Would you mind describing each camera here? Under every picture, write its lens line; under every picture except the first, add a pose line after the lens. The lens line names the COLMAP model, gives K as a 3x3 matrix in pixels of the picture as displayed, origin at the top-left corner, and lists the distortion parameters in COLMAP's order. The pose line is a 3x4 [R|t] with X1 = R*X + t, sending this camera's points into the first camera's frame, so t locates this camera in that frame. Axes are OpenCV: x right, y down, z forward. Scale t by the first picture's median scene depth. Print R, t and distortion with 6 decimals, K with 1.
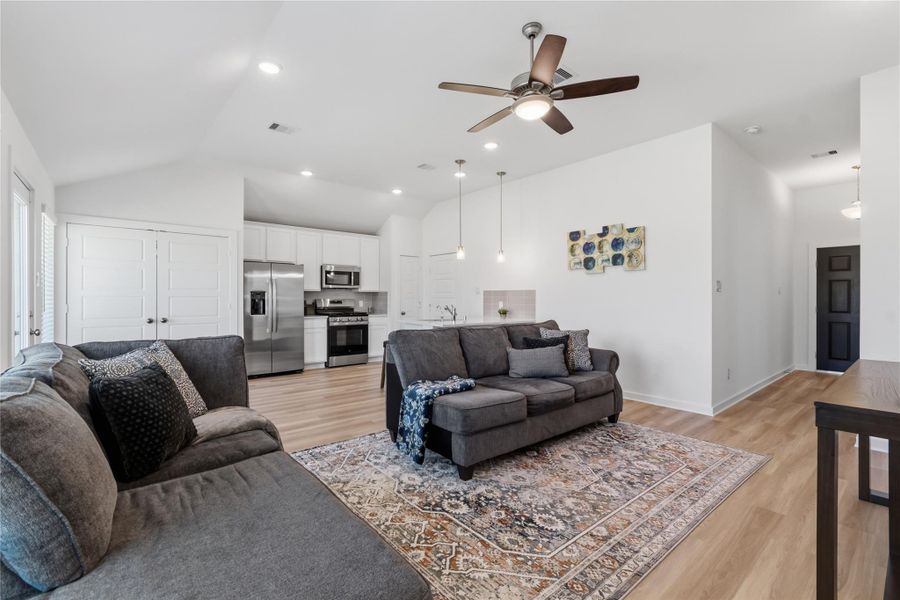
lens RADIAL K [[394.3, 0, 450.0], [0, 394.3, 300.0], [0, 0, 1]] dist [0.009076, -0.000264]
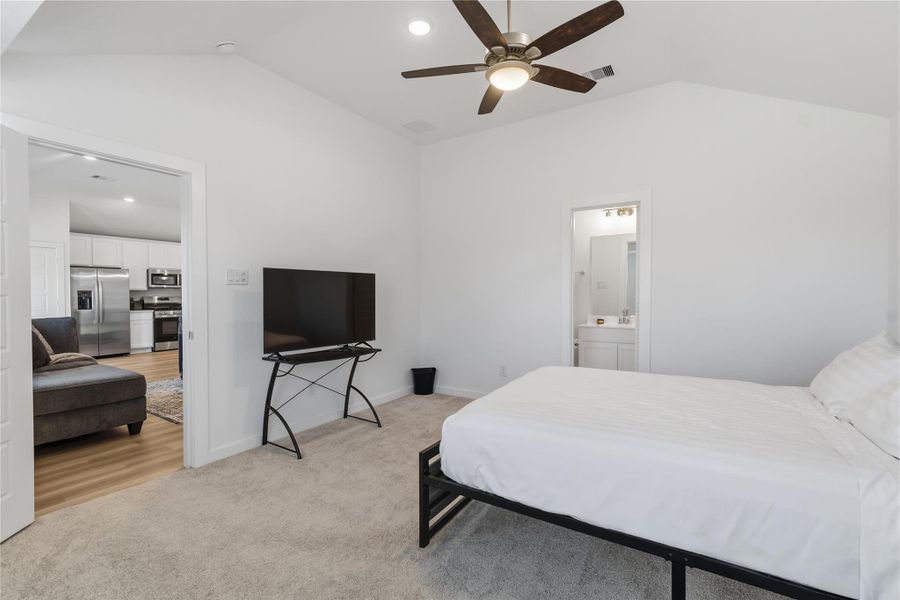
lens RADIAL K [[391.2, 0, 445.6], [0, 391.2, 298.1], [0, 0, 1]] dist [0.000145, -0.000490]
pose [[0.958491, -0.009442, 0.284965, 0.271163], [0.007583, 0.999942, 0.007627, 0.000567], [-0.285021, -0.005150, 0.958508, -0.541661]]
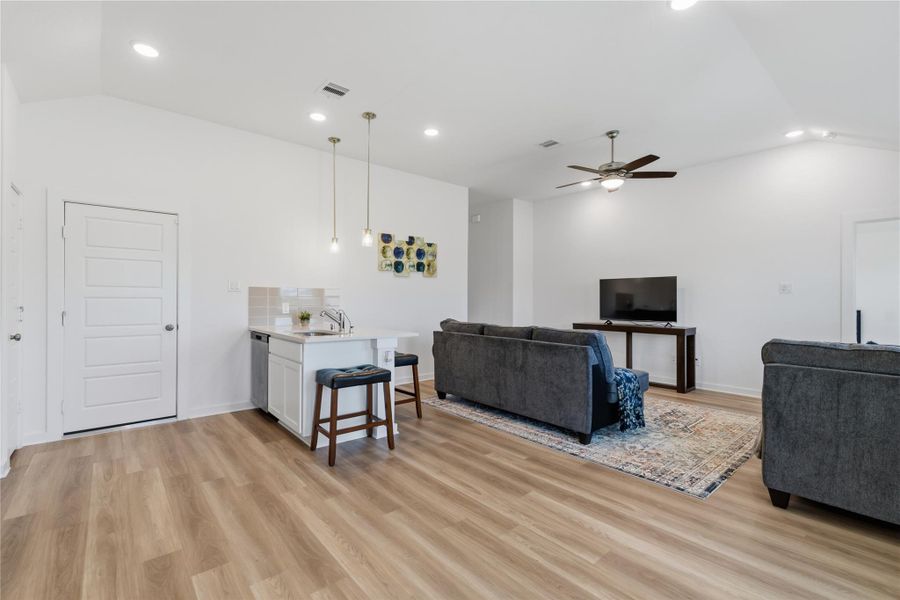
lens RADIAL K [[394.3, 0, 450.0], [0, 394.3, 300.0], [0, 0, 1]] dist [0.009076, -0.000264]
pose [[-0.002004, -0.003202, 0.999993, -0.694923], [0.000629, 0.999995, 0.003203, -0.005204], [-0.999998, 0.000635, -0.002002, 0.823966]]
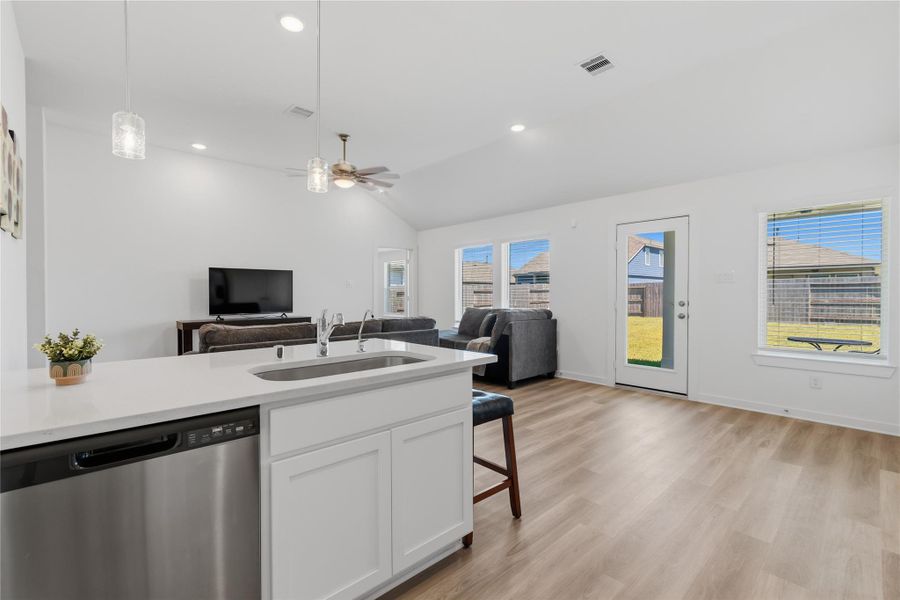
lens RADIAL K [[391.2, 0, 445.6], [0, 391.2, 298.1], [0, 0, 1]] dist [0.000145, -0.000490]
pose [[-0.999622, -0.000995, -0.027493, -0.091820], [-0.001420, 0.999880, 0.015448, -0.002295], [0.027474, 0.015482, -0.999503, 1.353601]]
